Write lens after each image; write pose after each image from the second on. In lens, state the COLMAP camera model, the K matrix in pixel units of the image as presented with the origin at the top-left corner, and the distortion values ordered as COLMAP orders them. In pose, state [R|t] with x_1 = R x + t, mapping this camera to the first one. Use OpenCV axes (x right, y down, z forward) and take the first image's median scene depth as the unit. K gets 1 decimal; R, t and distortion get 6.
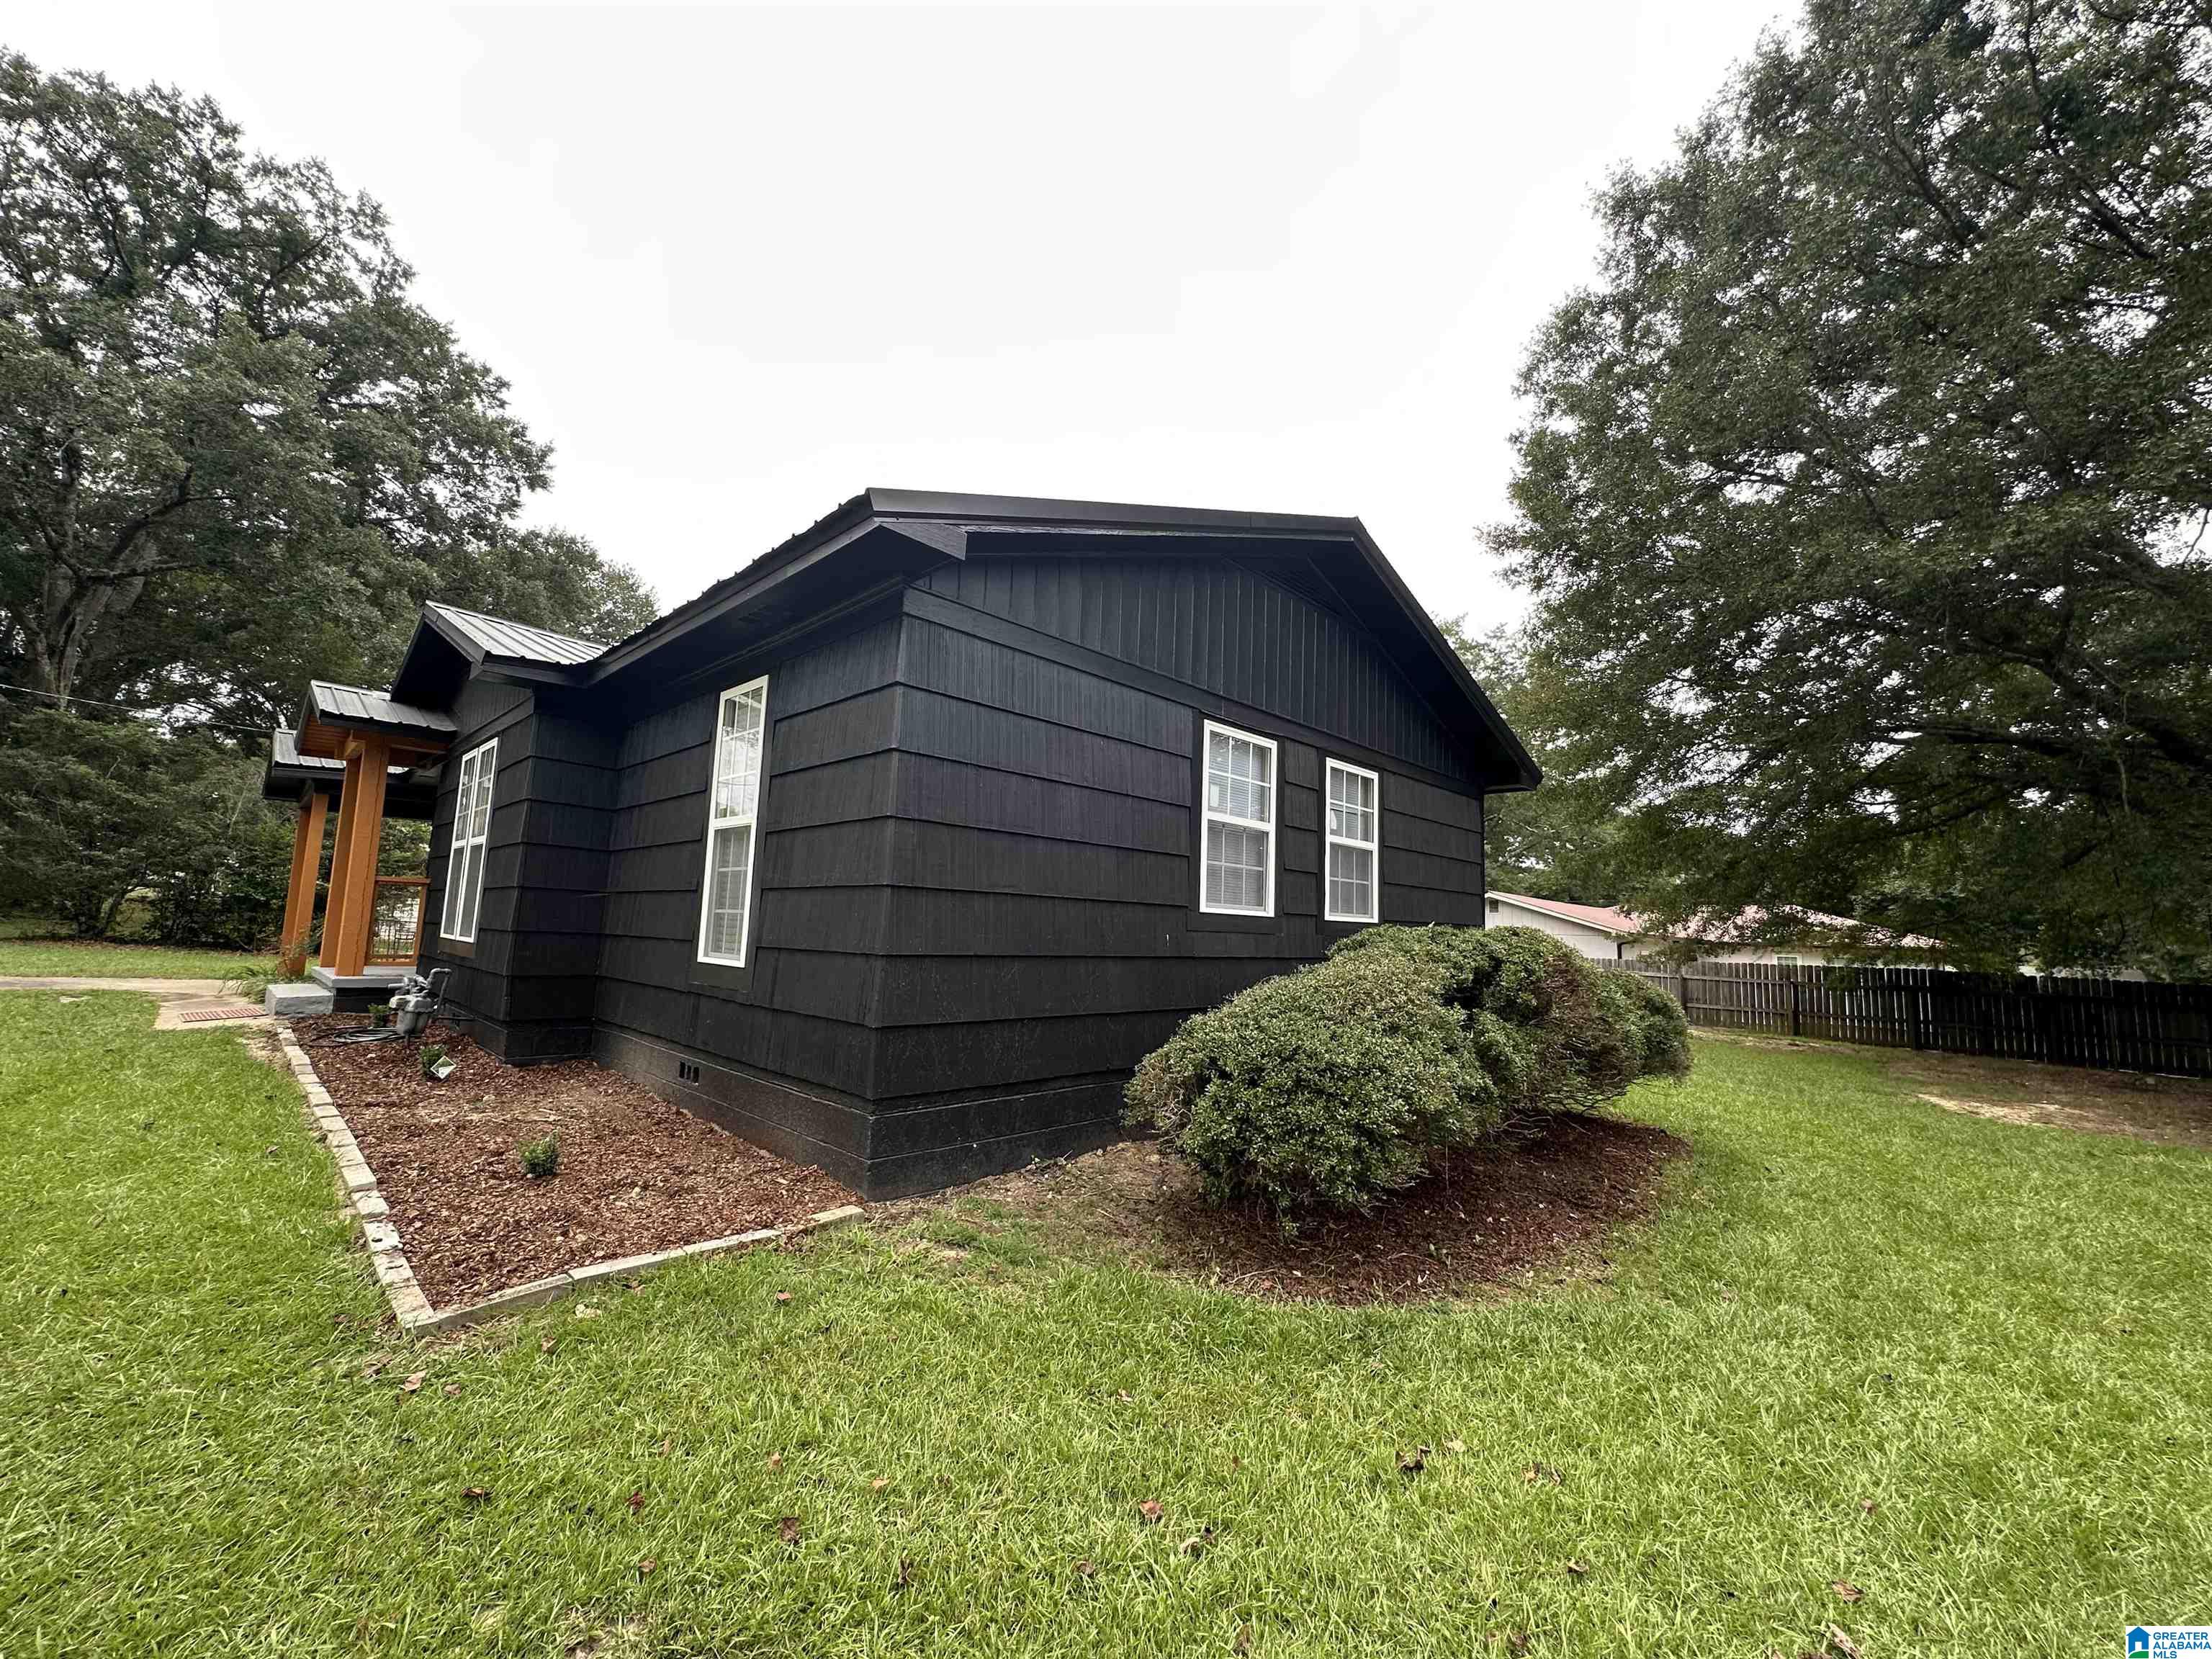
lens RADIAL K [[888.2, 0, 1106.0], [0, 888.2, 829.5], [0, 0, 1]] dist [-0.003698, 0.000546]
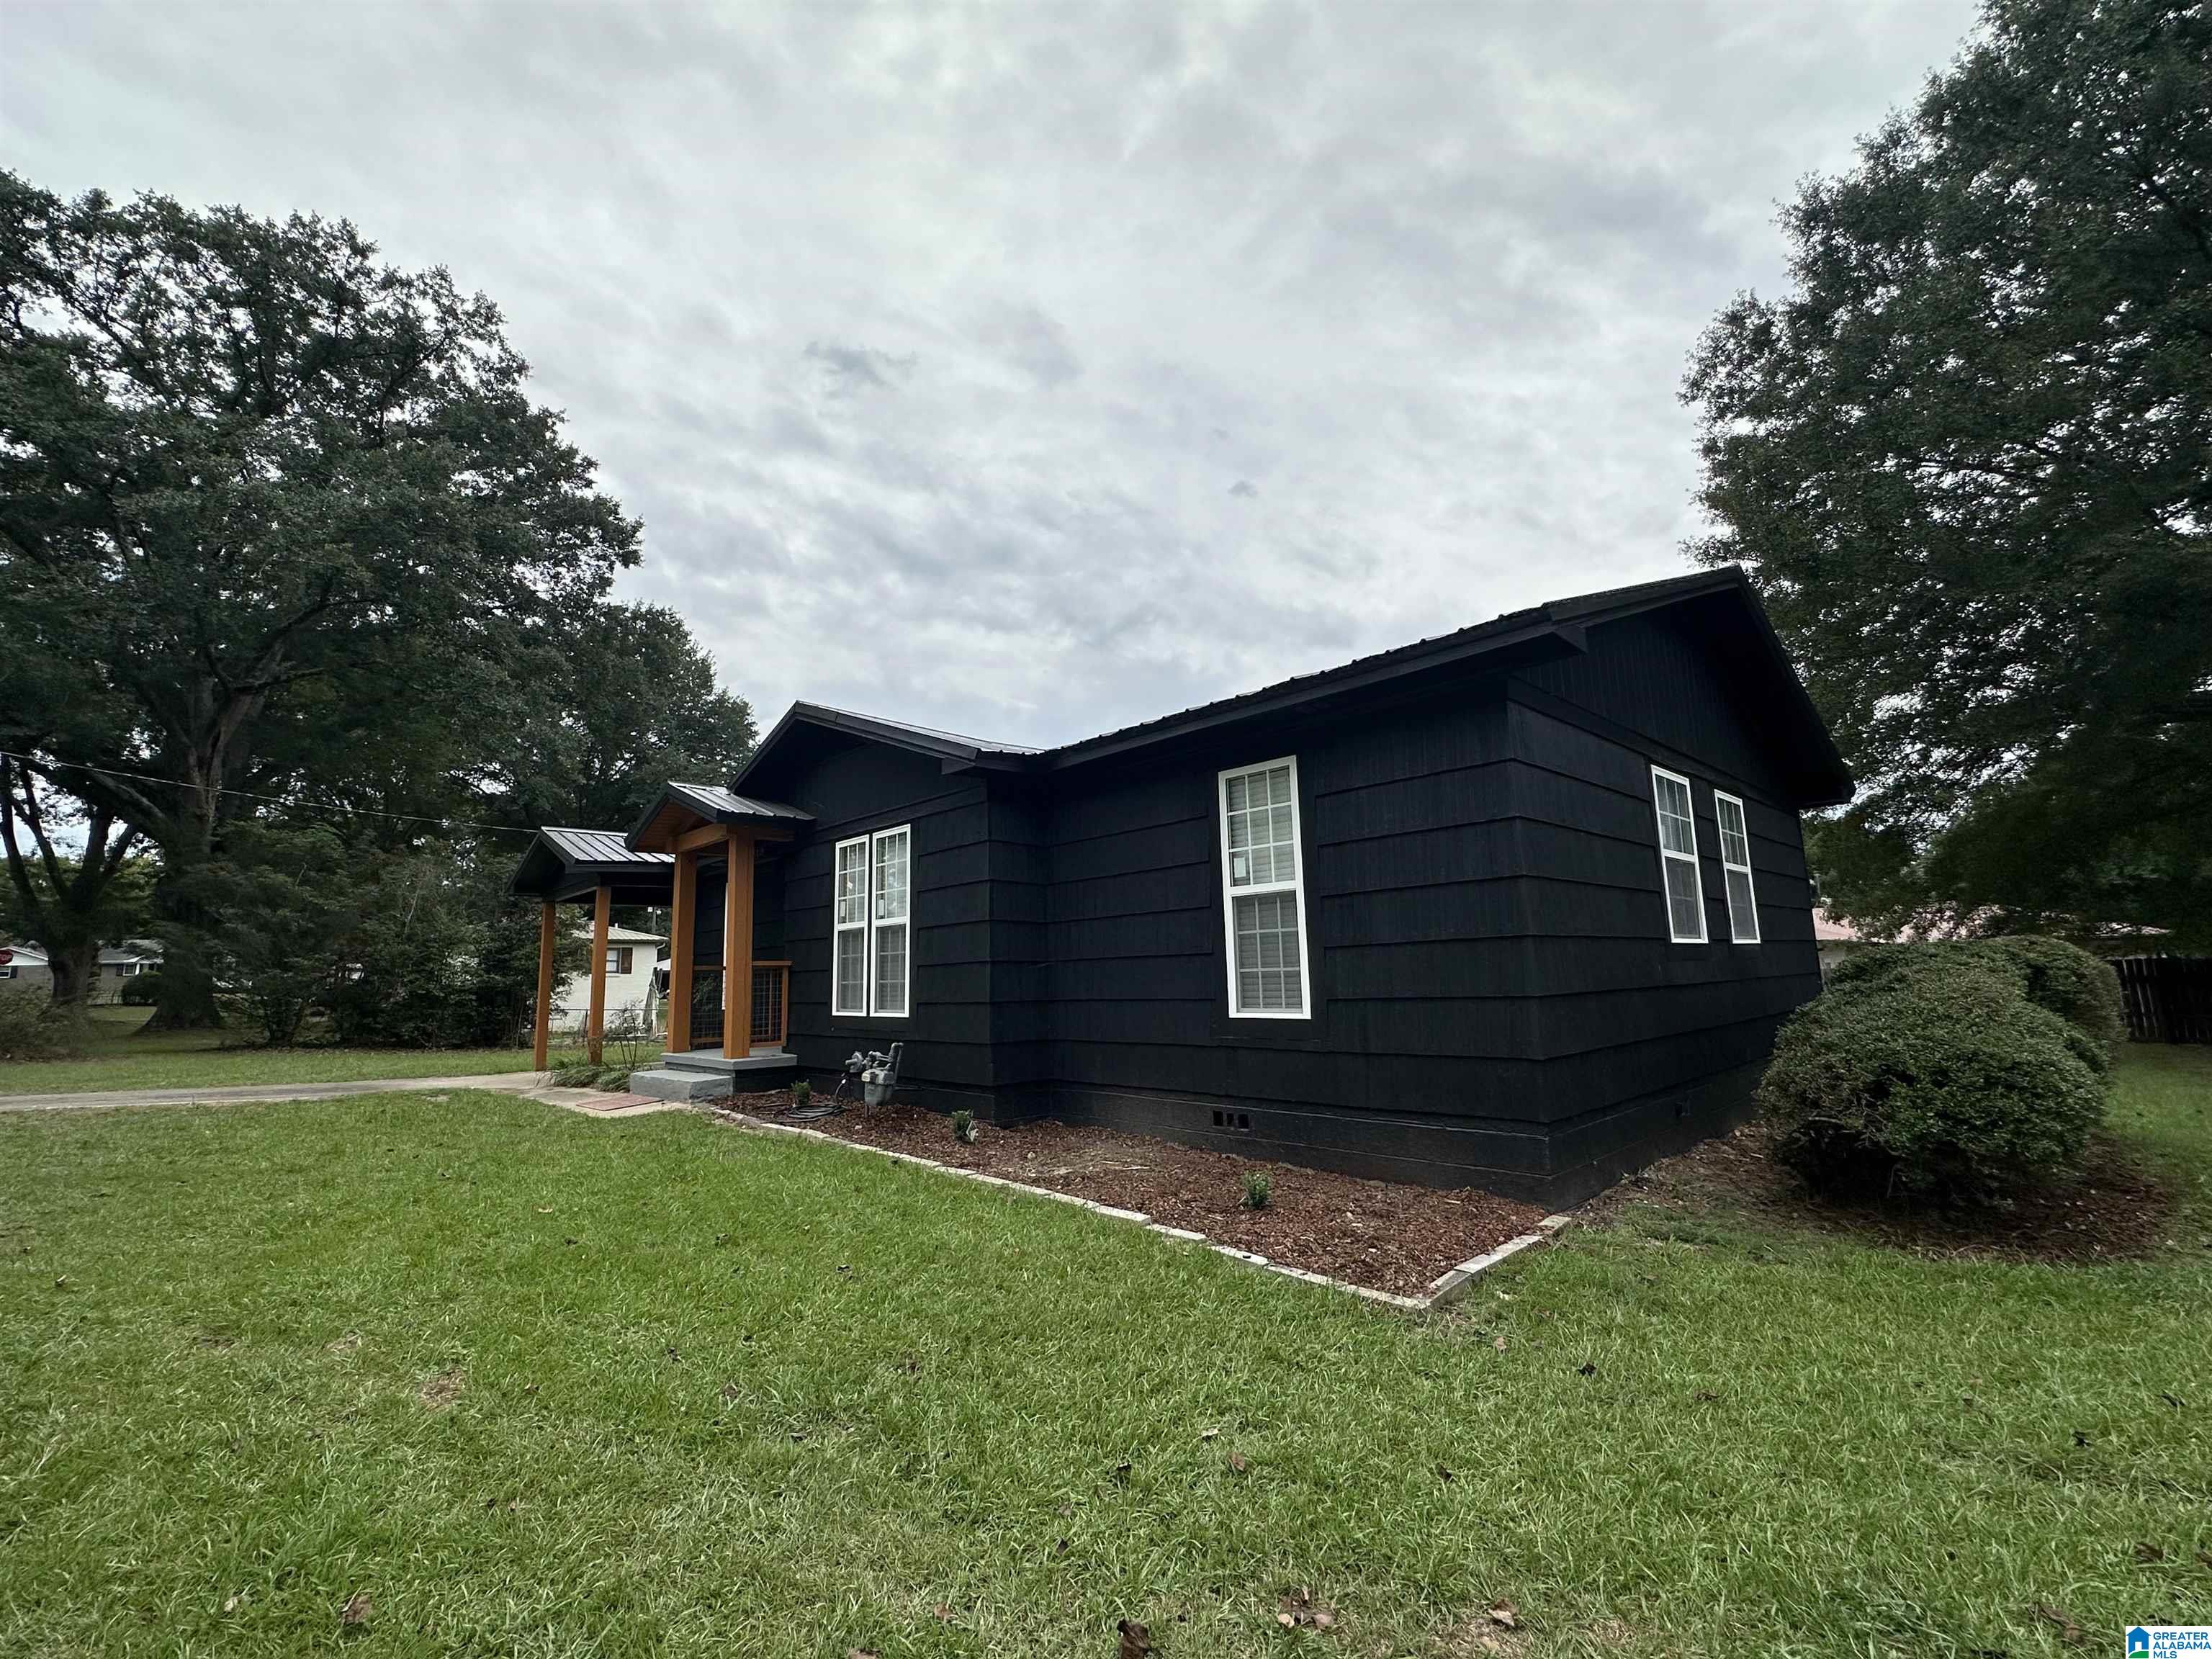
lens RADIAL K [[951.7, 0, 1106.0], [0, 951.7, 829.5], [0, 0, 1]] dist [-0.003151, 0.000169]
pose [[0.997038, -0.069377, -0.033211, -0.160484], [0.067963, 0.996805, -0.041958, -0.012839], [0.036016, 0.039577, 0.998567, -0.055267]]
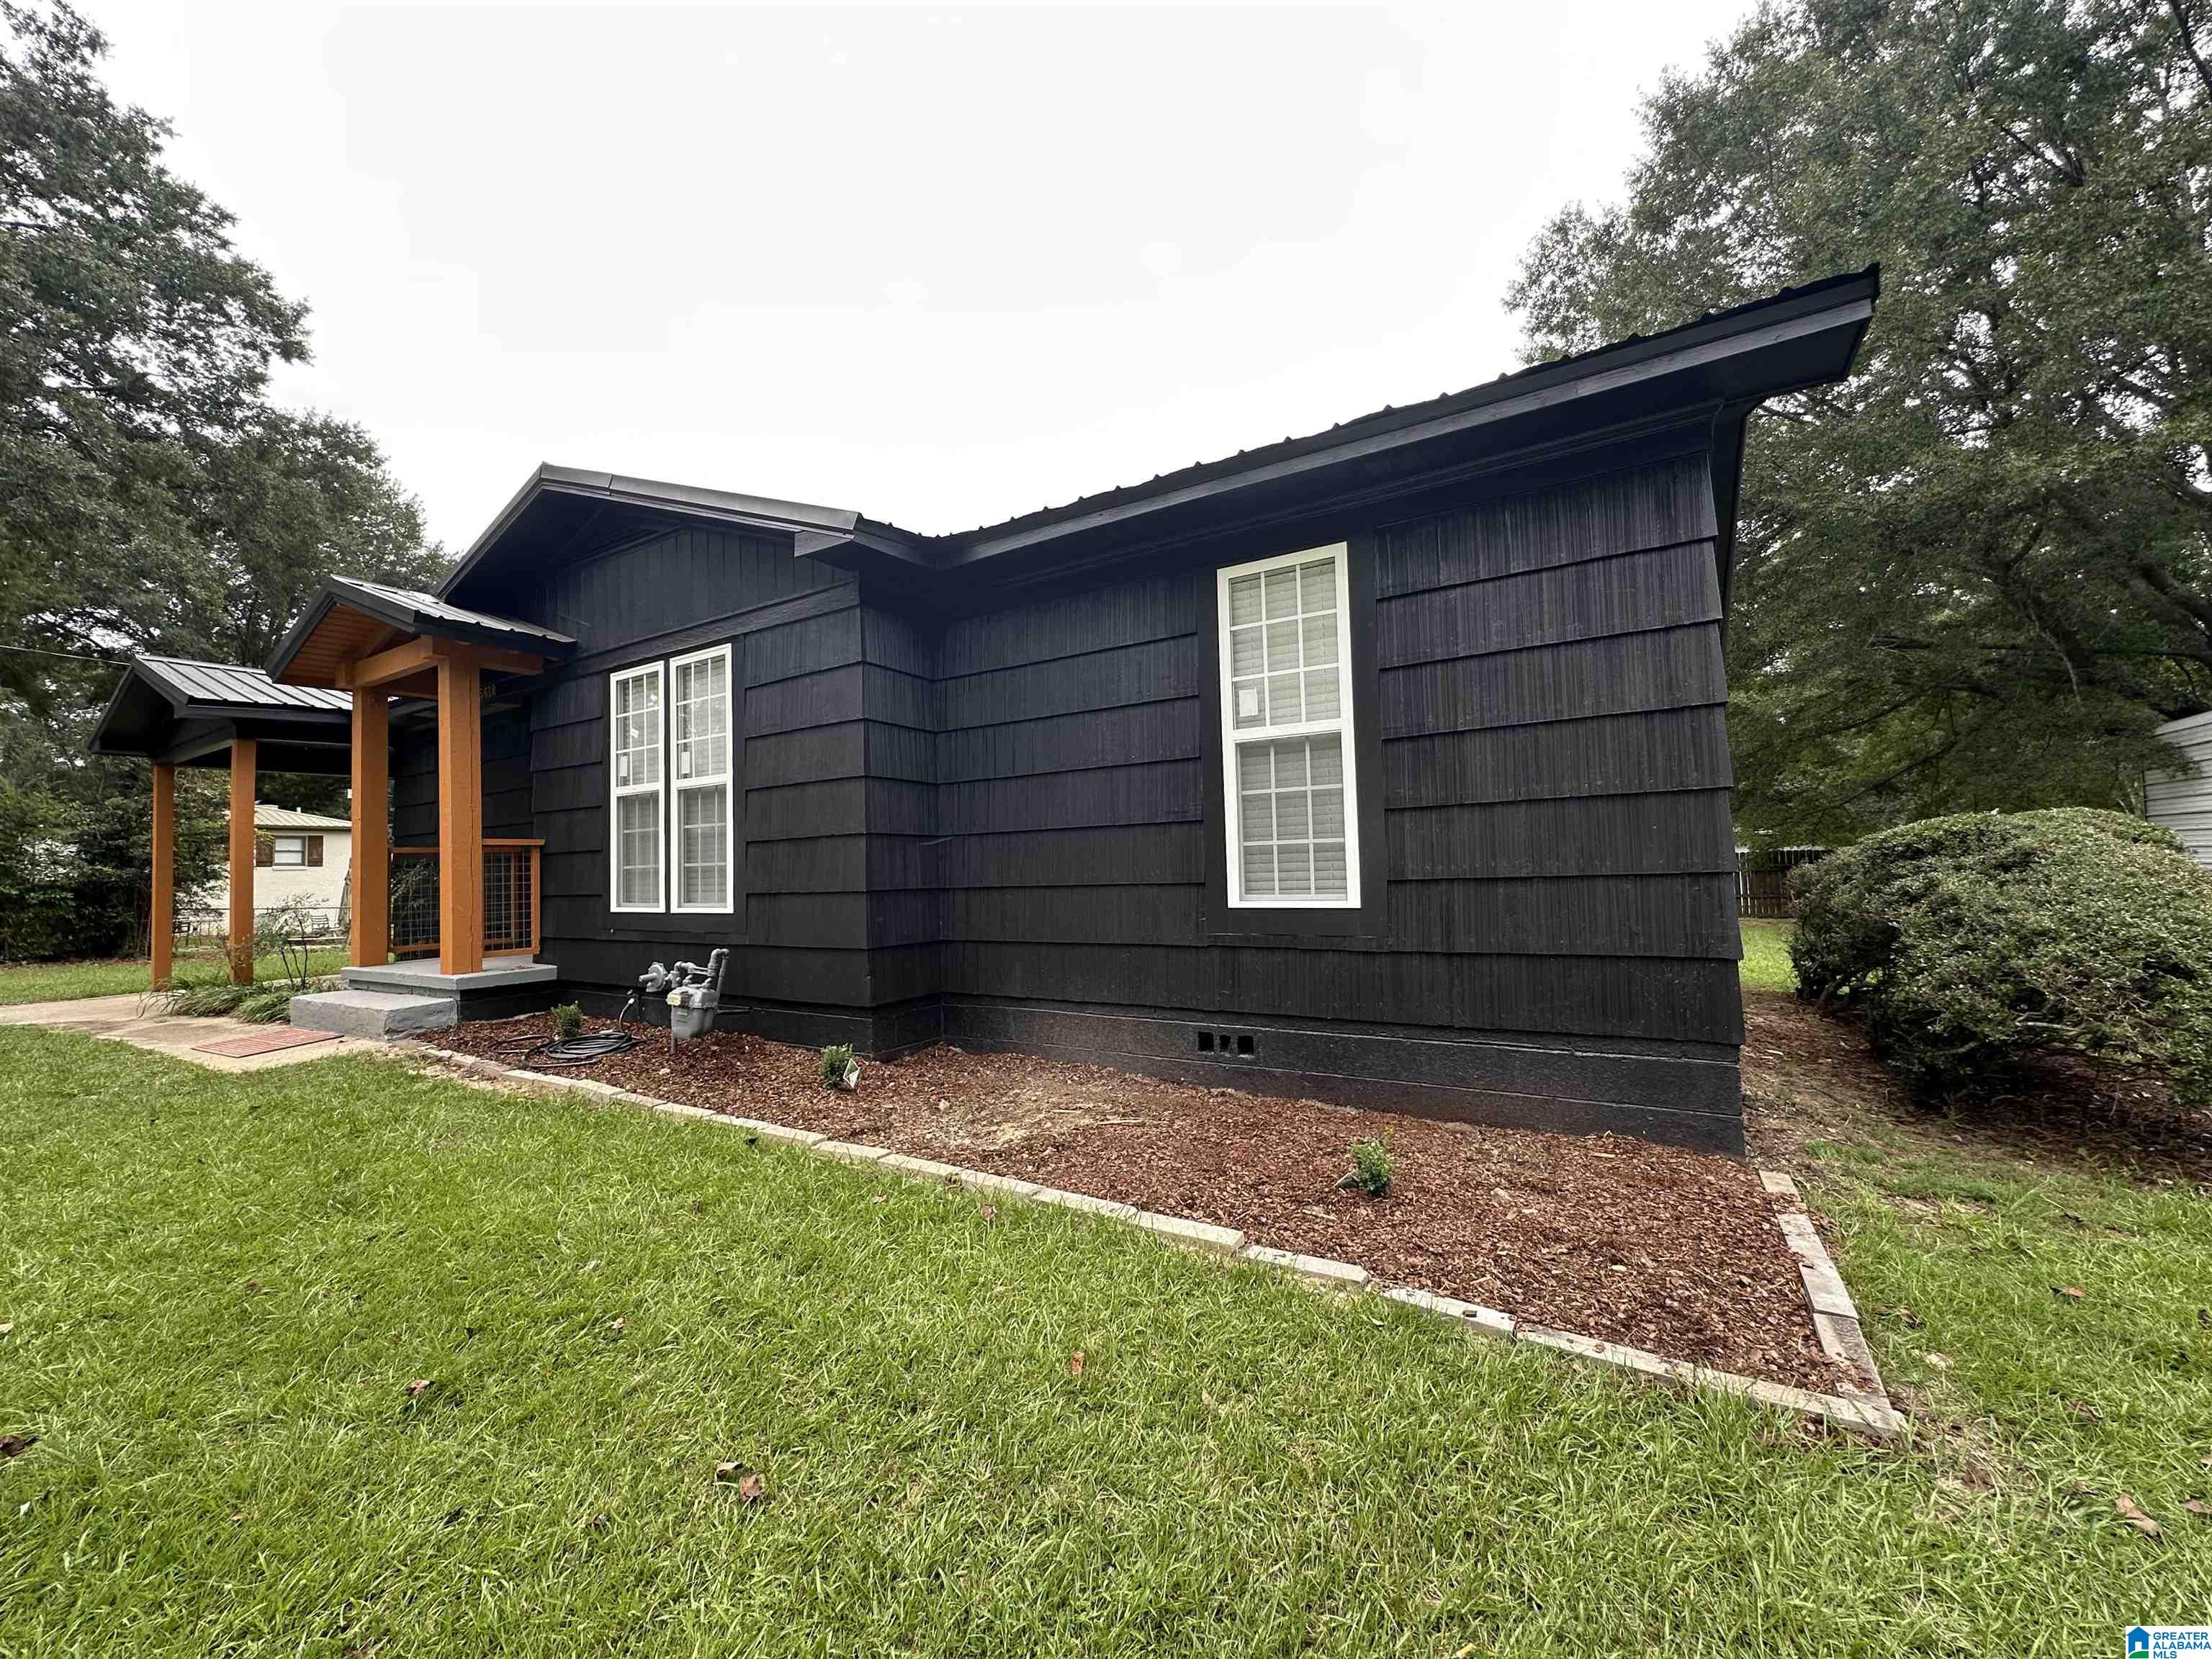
lens RADIAL K [[888.2, 0, 1106.0], [0, 888.2, 829.5], [0, 0, 1]] dist [-0.003698, 0.000546]
pose [[0.975120, -0.056356, 0.214392, -0.212374], [0.040254, 0.996081, 0.078749, 0.002915], [-0.217990, -0.068160, 0.973568, 0.070602]]
